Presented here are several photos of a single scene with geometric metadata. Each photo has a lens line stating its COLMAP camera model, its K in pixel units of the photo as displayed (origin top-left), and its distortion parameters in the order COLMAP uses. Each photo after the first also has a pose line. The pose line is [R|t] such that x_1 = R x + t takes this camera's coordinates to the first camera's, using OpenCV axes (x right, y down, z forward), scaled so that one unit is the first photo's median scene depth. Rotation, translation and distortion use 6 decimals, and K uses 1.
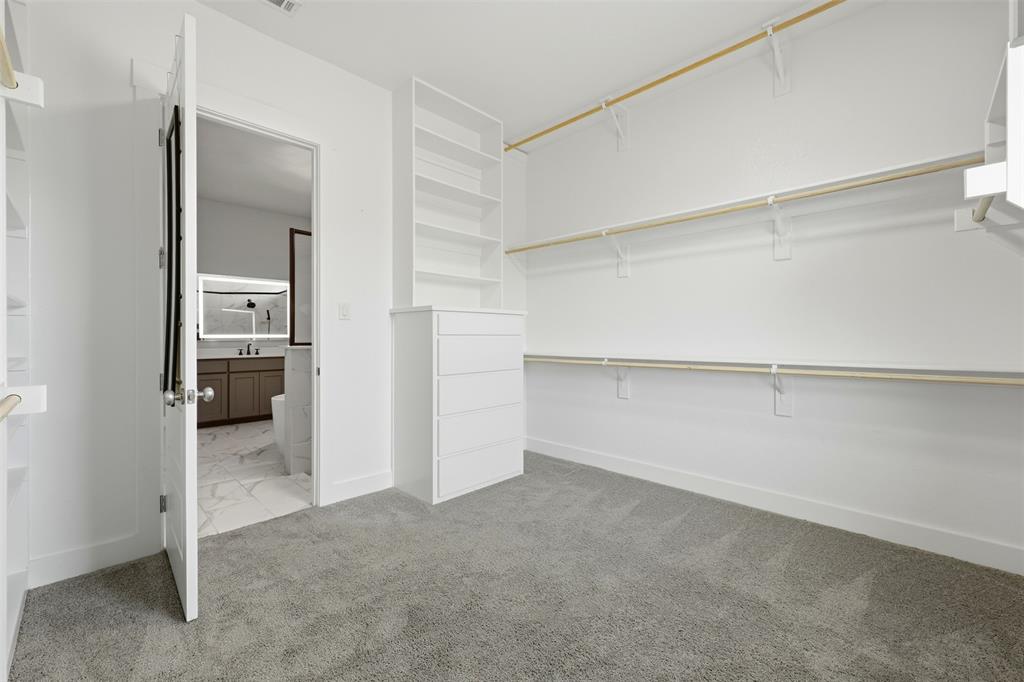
lens RADIAL K [[416.9, 0, 509.4], [0, 416.9, 339.0], [0, 0, 1]] dist [-0.000558, 0.000095]
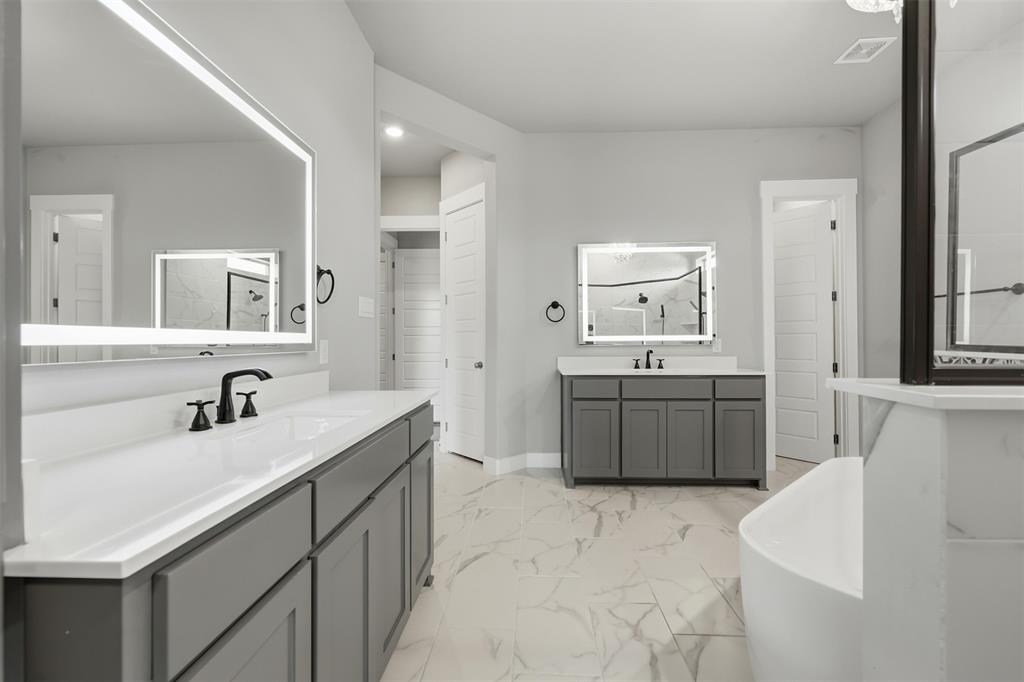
lens RADIAL K [[416.9, 0, 511.9], [0, 416.9, 340.1], [0, 0, 1]] dist [-0.000558, 0.000095]
pose [[0.665805, -0.000626, -0.746125, -0.191244], [-0.000013, 1.000000, -0.000851, -0.002522], [0.746125, 0.000577, 0.665805, 0.280210]]
